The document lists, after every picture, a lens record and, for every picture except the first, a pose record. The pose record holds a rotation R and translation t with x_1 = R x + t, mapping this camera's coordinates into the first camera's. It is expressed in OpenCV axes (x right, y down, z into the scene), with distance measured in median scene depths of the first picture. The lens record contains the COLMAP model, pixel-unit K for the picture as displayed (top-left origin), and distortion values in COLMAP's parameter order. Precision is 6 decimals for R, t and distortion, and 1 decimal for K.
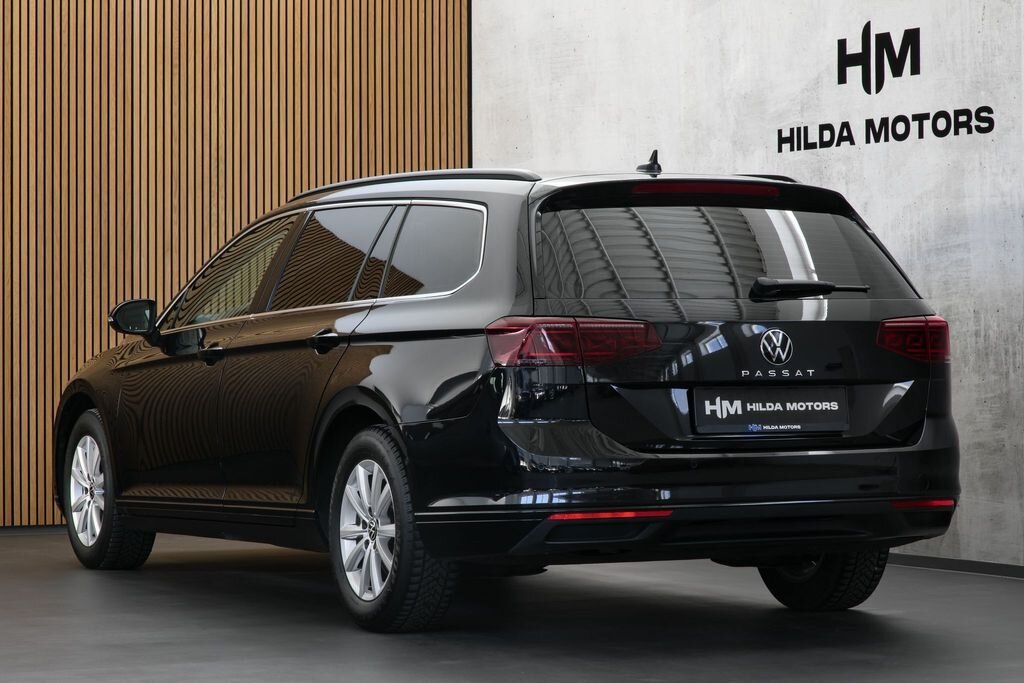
lens RADIAL K [[3131.7, 0, 511.2], [0, 3131.7, 337.4], [0, 0, 1]] dist [0.164707, 0.000000]
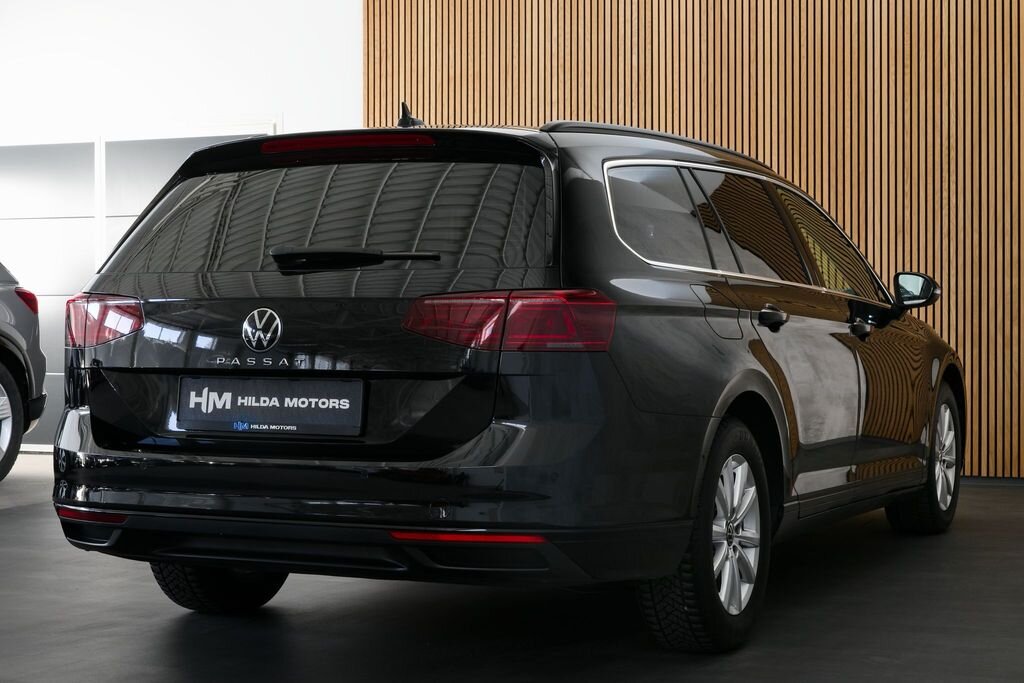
lens RADIAL K [[1863.7, 0, 513.1], [0, 1863.7, 343.4], [0, 0, 1]] dist [-0.055218, 0.000000]
pose [[0.614563, 0.019783, -0.788620, 0.480531], [-0.002623, 0.999731, 0.023034, -0.004403], [0.788863, -0.012087, 0.614450, 0.709539]]
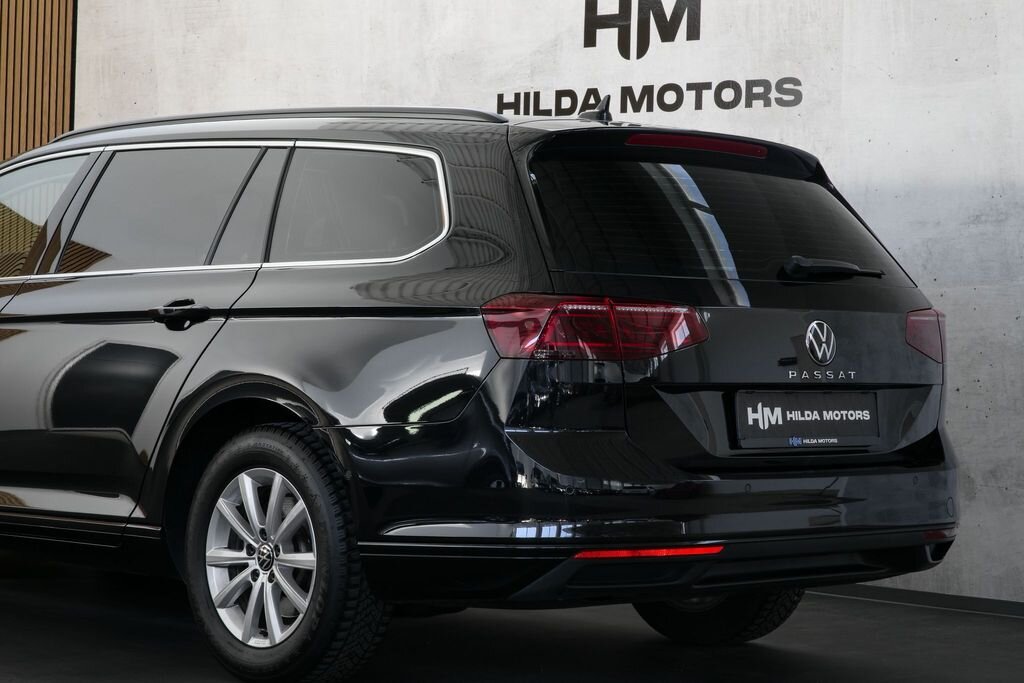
lens RADIAL K [[2572.0, 0, 512.7], [0, 2572.0, 342.3], [0, 0, 1]] dist [-0.006137, 0.000000]
pose [[0.954530, 0.027798, 0.296817, -0.177899], [-0.031979, 0.999446, 0.009237, -0.000505], [-0.296396, -0.018309, 0.954890, 0.366751]]
